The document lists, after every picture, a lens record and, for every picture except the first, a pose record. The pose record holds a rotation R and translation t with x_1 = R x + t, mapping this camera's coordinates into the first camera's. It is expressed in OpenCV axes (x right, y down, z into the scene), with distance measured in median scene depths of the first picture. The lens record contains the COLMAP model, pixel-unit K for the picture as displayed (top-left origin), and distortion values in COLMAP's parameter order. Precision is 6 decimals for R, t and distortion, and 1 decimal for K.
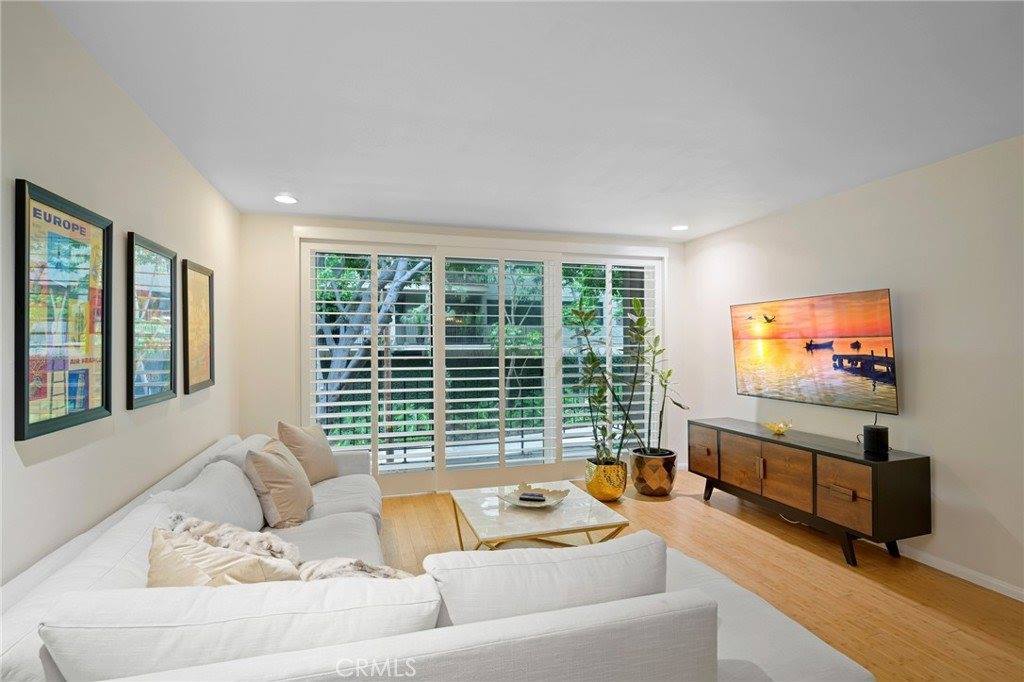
lens RADIAL K [[508.6, 0, 512.0], [0, 508.6, 341.0], [0, 0, 1]] dist [0.000081, 0.000000]
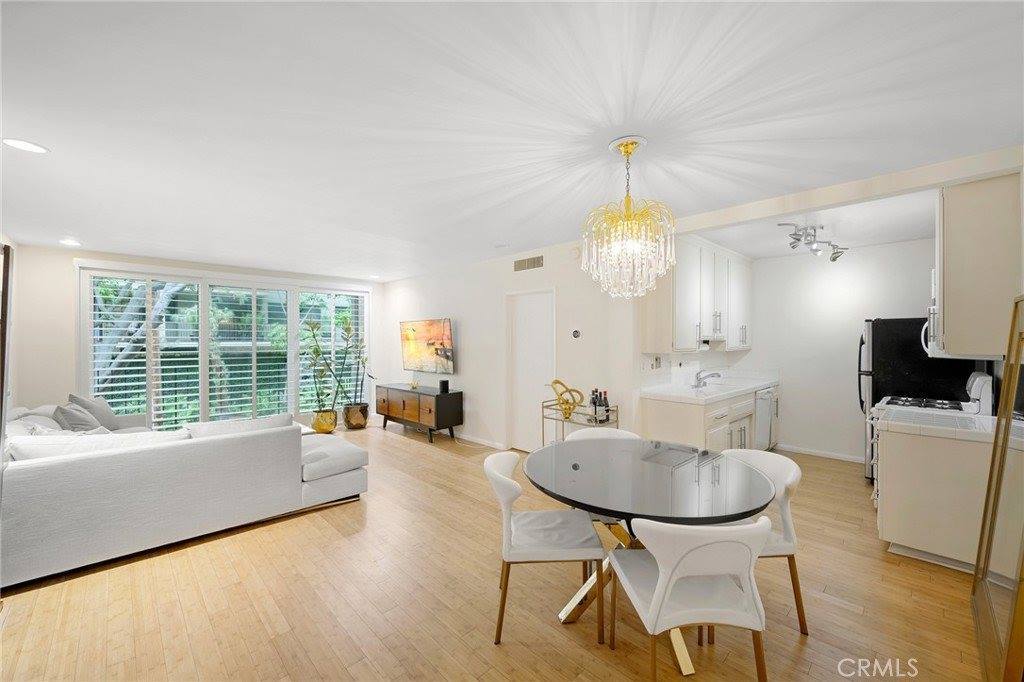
lens RADIAL K [[405.5, 0, 515.5], [0, 405.5, 339.8], [0, 0, 1]] dist [0.000523, -0.000010]
pose [[0.883196, 0.004444, 0.468983, 0.112471], [-0.005696, 0.999983, 0.001252, -0.008987], [-0.468969, -0.003777, 0.883206, -0.515513]]
